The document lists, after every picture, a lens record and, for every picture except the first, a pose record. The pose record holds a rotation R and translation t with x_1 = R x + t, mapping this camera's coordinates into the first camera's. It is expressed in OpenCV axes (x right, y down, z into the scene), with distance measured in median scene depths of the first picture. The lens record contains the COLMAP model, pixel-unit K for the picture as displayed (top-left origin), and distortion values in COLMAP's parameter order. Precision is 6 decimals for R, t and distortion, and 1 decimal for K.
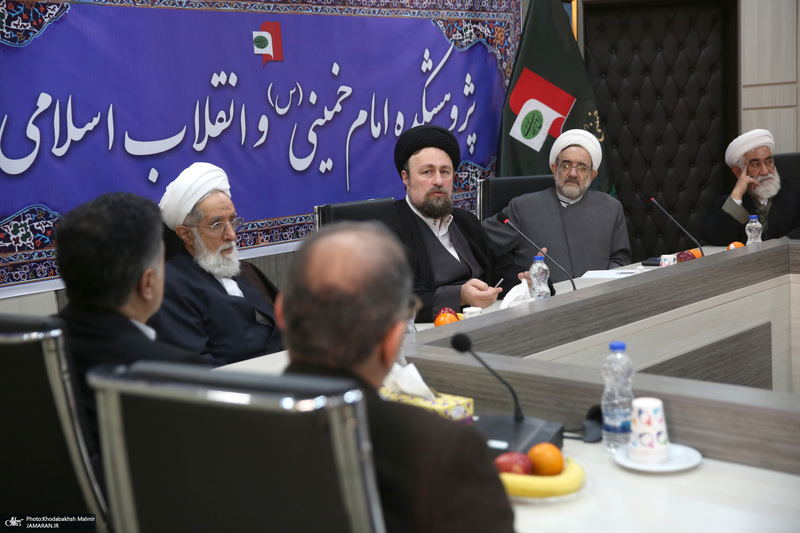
lens RADIAL K [[1140.5, 0, 400.0], [0, 1140.5, 266.5], [0, 0, 1]] dist [0.180926, 0.016473]
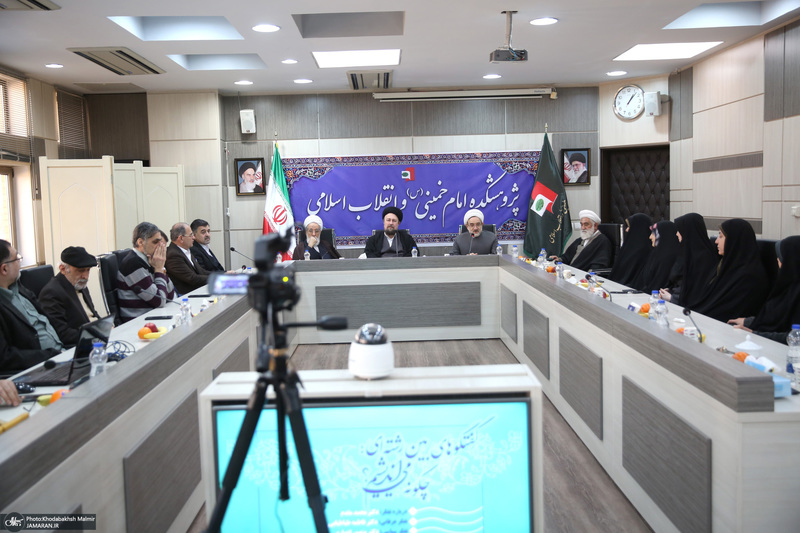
lens RADIAL K [[825.0, 0, 400.0], [0, 825.0, 266.5], [0, 0, 1]] dist [0.065927, -0.000715]
pose [[0.692122, 0.093377, -0.715715, 1.322101], [-0.105109, 0.994065, 0.028049, -0.018369], [0.714086, 0.055814, 0.697829, -0.439273]]
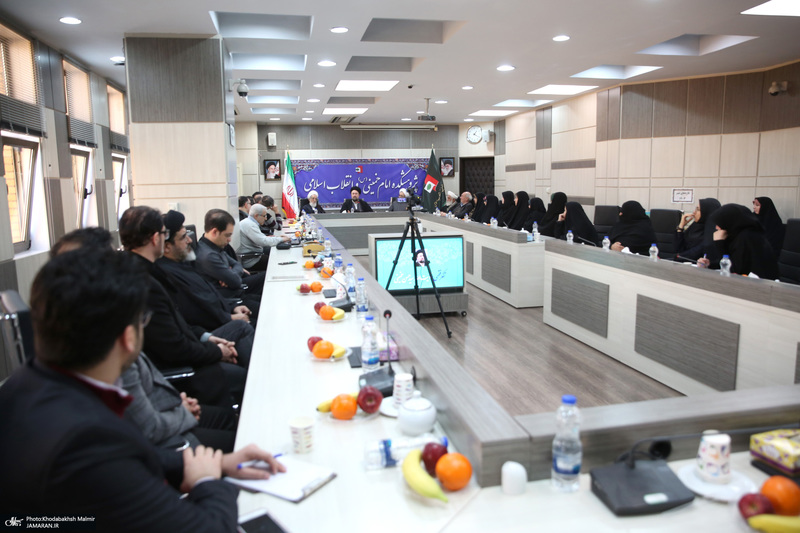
lens RADIAL K [[607.3, 0, 400.0], [0, 607.3, 266.5], [0, 0, 1]] dist [-0.009100, -0.000839]
pose [[0.802364, 0.121445, -0.584348, 1.667811], [-0.105038, 0.992530, 0.062051, 0.056097], [0.587519, 0.011591, 0.809127, -1.123307]]
